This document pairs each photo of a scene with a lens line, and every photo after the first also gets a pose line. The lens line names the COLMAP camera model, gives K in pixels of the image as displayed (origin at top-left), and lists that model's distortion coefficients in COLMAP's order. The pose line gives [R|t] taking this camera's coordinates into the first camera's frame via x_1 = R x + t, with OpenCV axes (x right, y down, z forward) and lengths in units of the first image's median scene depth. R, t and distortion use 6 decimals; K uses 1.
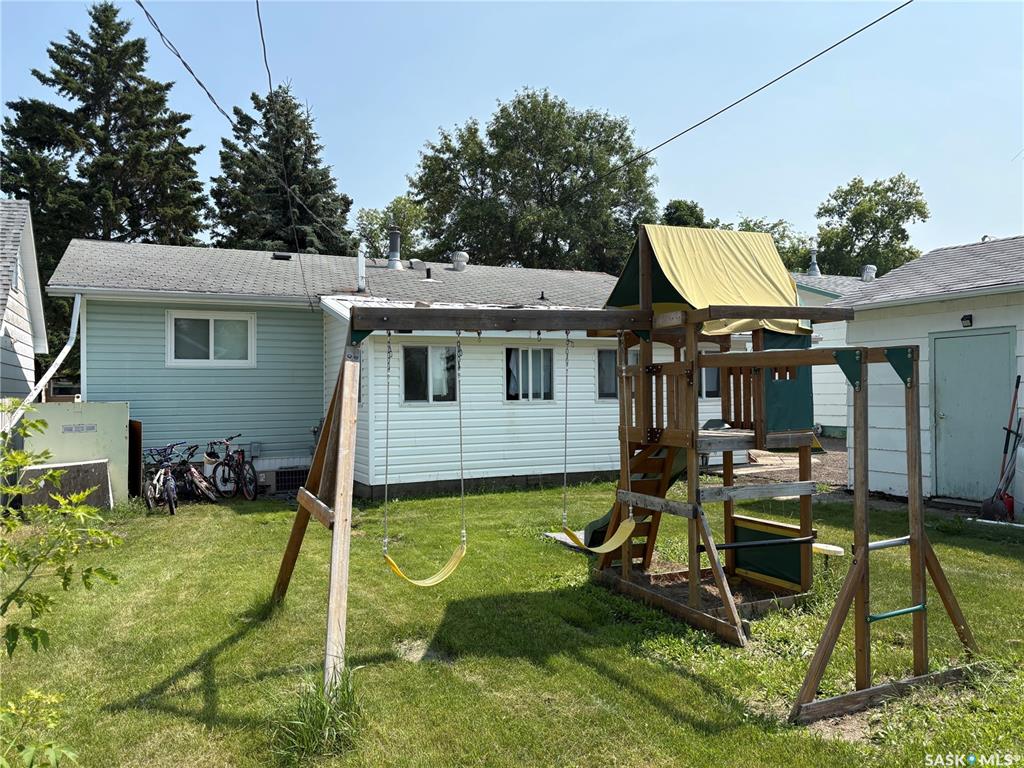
lens RADIAL K [[772.5, 0, 511.9], [0, 772.5, 386.7], [0, 0, 1]] dist [0.025736, -0.022636]
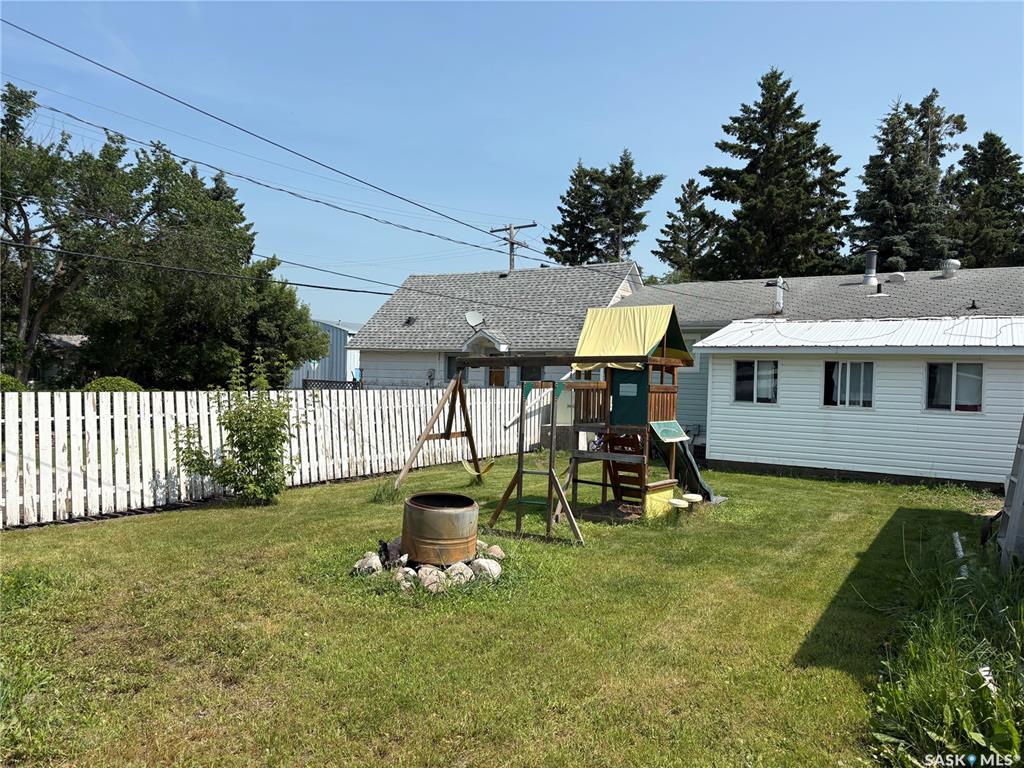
lens RADIAL K [[772.5, 0, 497.3], [0, 772.5, 389.1], [0, 0, 1]] dist [0.025736, -0.022636]
pose [[0.537613, 0.039090, -0.842285, 0.313229], [-0.024857, 0.999225, 0.030507, -0.013533], [0.842825, 0.004536, 0.538168, -0.034443]]
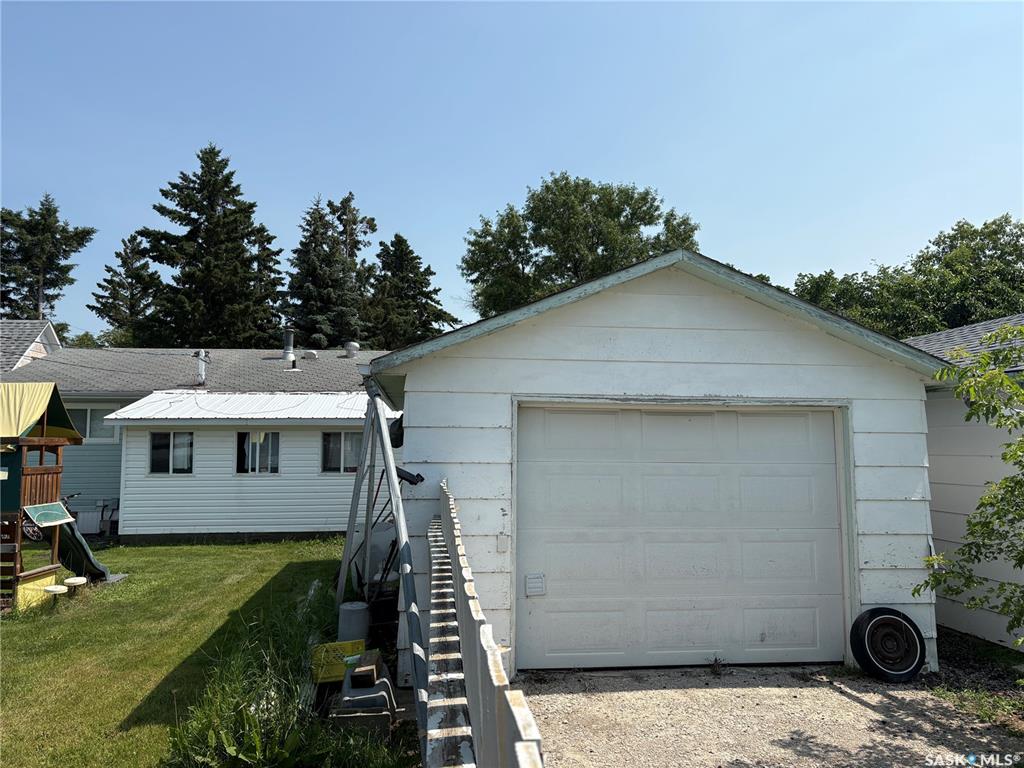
lens RADIAL K [[772.5, 0, 515.4], [0, 772.5, 387.2], [0, 0, 1]] dist [0.025736, -0.022636]
pose [[0.951336, -0.012966, -0.307884, 0.355855], [-0.006192, 0.998108, -0.061166, -0.020968], [0.308095, 0.060096, 0.949456, -0.041106]]
